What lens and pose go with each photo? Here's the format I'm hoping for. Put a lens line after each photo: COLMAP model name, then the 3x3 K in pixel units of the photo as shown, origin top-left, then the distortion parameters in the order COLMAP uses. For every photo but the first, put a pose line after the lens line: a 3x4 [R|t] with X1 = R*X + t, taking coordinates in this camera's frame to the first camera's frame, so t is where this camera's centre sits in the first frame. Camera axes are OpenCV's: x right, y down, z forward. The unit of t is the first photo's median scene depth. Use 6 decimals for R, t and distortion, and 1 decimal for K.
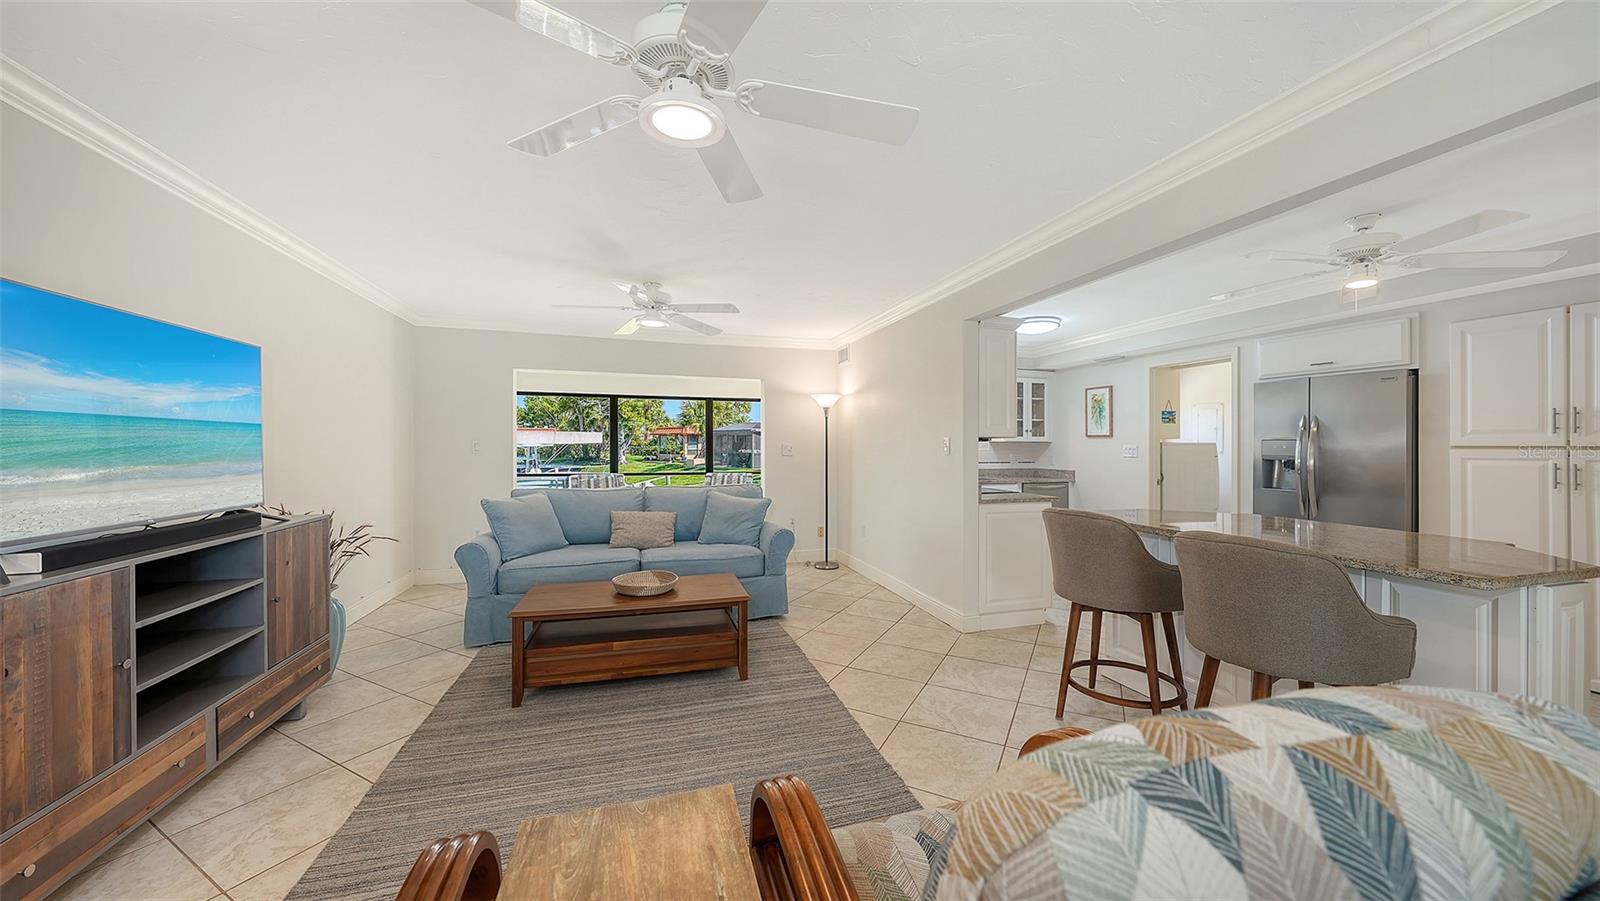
lens RADIAL K [[557.2, 0, 820.9], [0, 557.2, 447.3], [0, 0, 1]] dist [-0.001266, -0.000306]
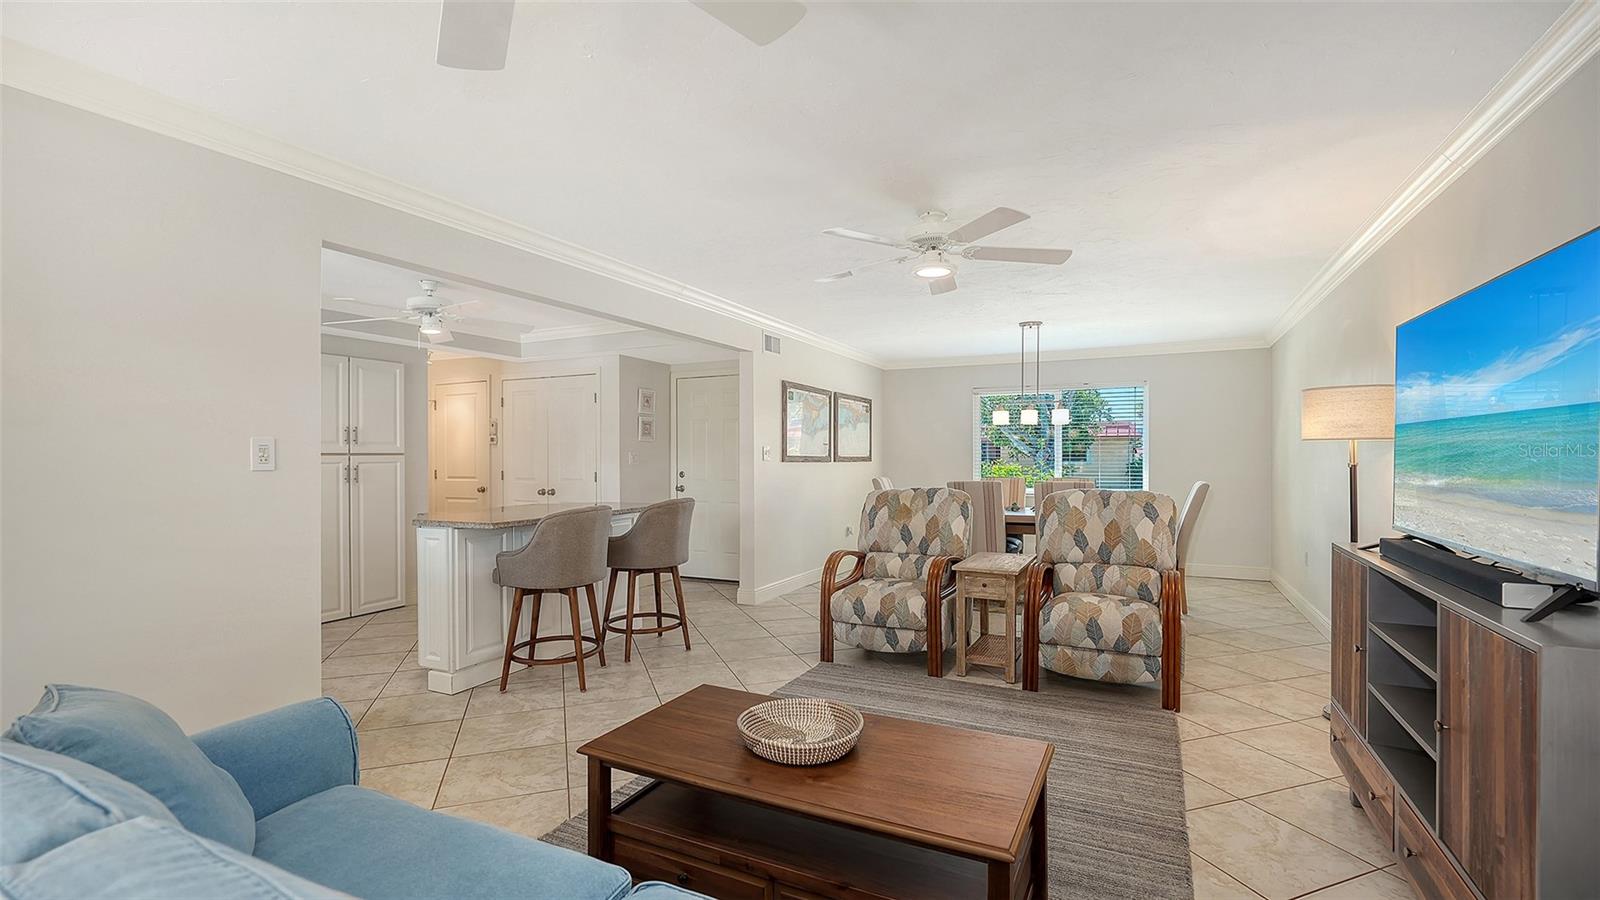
lens RADIAL K [[716.2, 0, 796.4], [0, 716.2, 460.2], [0, 0, 1]] dist [-0.000315, 0.000025]
pose [[-0.708545, -0.001974, 0.705663, -0.697054], [0.007627, 0.999916, 0.010456, -0.005601], [-0.705625, 0.012790, -0.708470, 1.330610]]
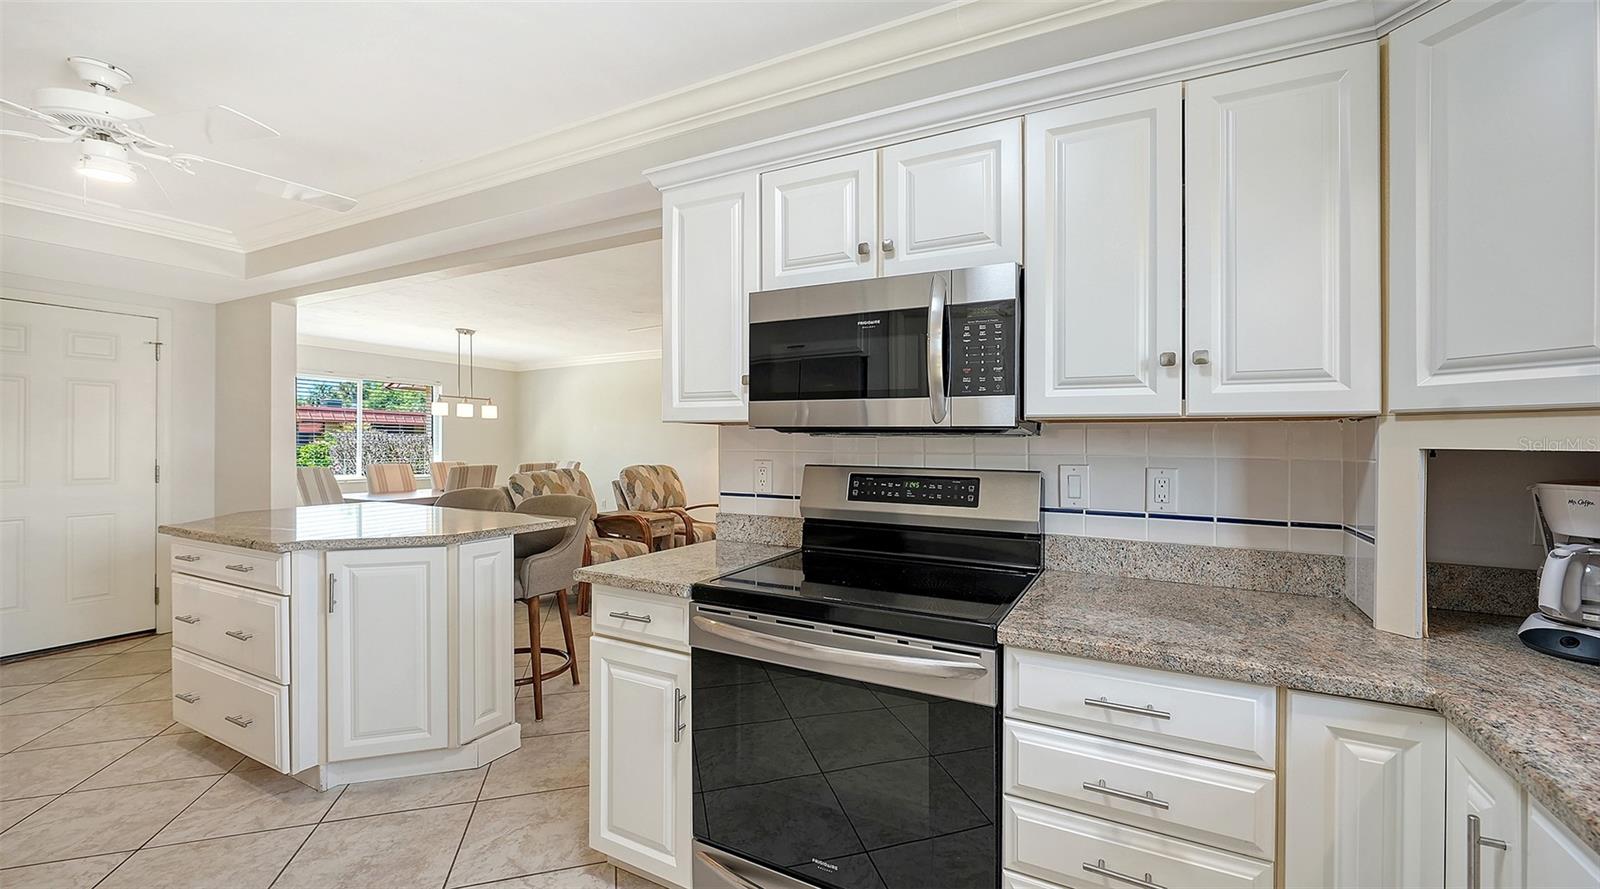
lens RADIAL K [[618.1, 0, 800.0], [0, 618.1, 444.5], [0, 0, 1]] dist [-0.000323, 0.000004]
pose [[-0.714909, -0.002755, -0.699212, 0.758225], [-0.012830, 0.999876, 0.009179, -0.018778], [0.699099, 0.015533, -0.714856, 1.655948]]
